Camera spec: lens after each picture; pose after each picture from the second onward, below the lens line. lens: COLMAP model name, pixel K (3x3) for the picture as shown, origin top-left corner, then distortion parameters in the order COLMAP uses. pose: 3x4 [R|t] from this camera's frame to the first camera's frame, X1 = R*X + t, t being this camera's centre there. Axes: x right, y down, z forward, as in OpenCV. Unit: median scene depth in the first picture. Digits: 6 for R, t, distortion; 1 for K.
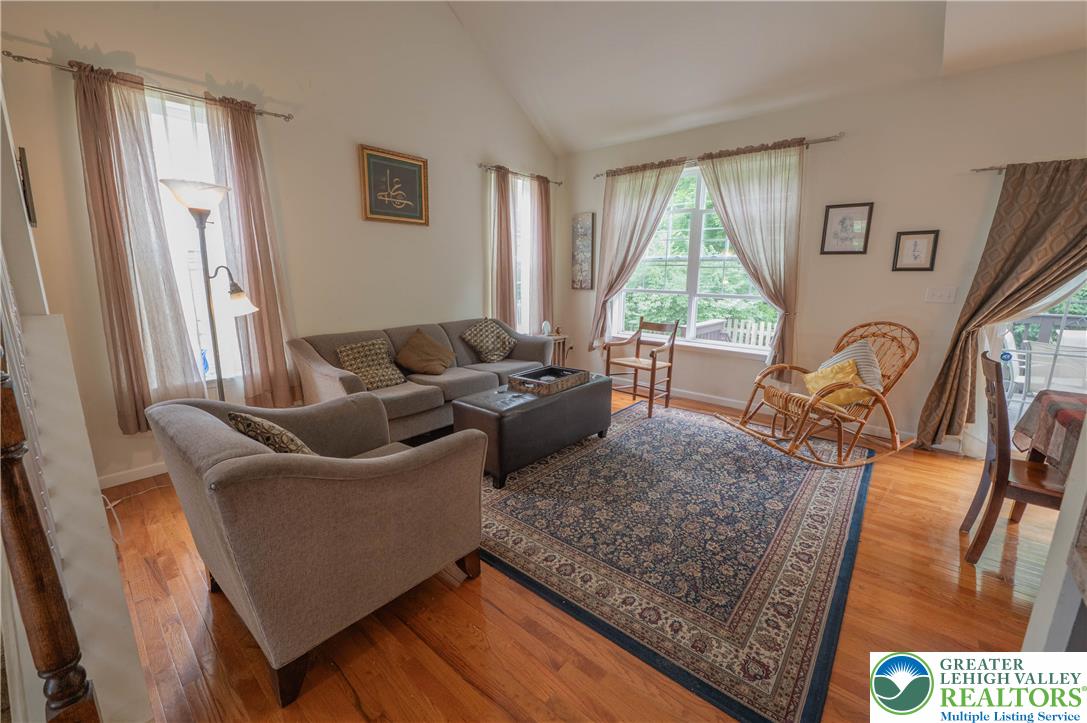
lens RADIAL K [[431.5, 0, 539.5], [0, 431.5, 357.6], [0, 0, 1]] dist [-0.012402, -0.000145]
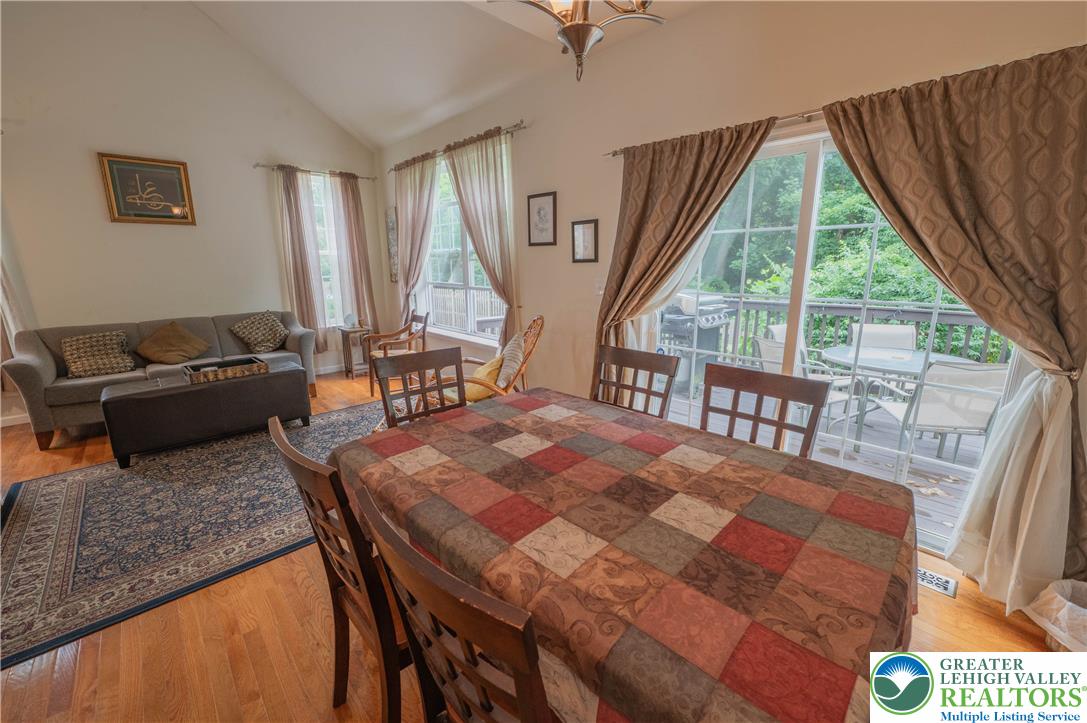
lens RADIAL K [[431.5, 0, 539.5], [0, 431.5, 357.6], [0, 0, 1]] dist [-0.012402, -0.000145]
pose [[0.995723, 0.010206, -0.091818, 0.902985], [-0.008334, 0.999750, 0.020750, -0.007961], [0.092007, -0.019896, 0.995560, 0.021386]]
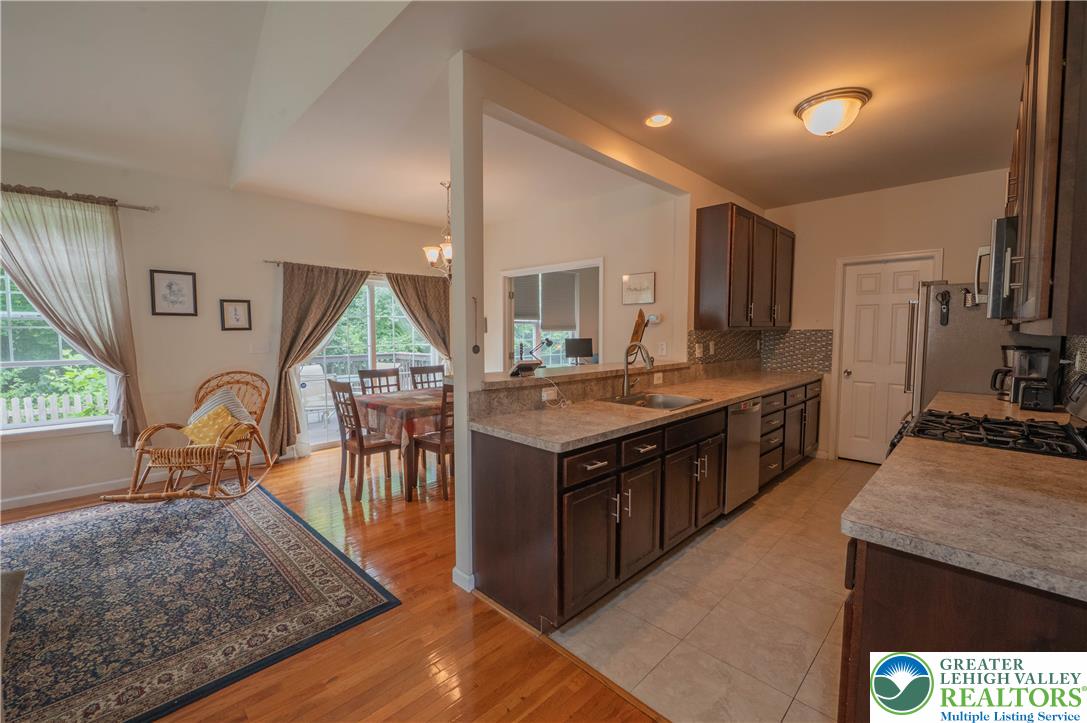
lens RADIAL K [[455.3, 0, 539.6], [0, 455.3, 356.4], [0, 0, 1]] dist [-0.001846, -0.000257]
pose [[0.069917, -0.066157, 0.995357, -0.436539], [0.196870, 0.979089, 0.051247, -0.019688], [-0.977933, 0.192373, 0.081479, 0.024878]]
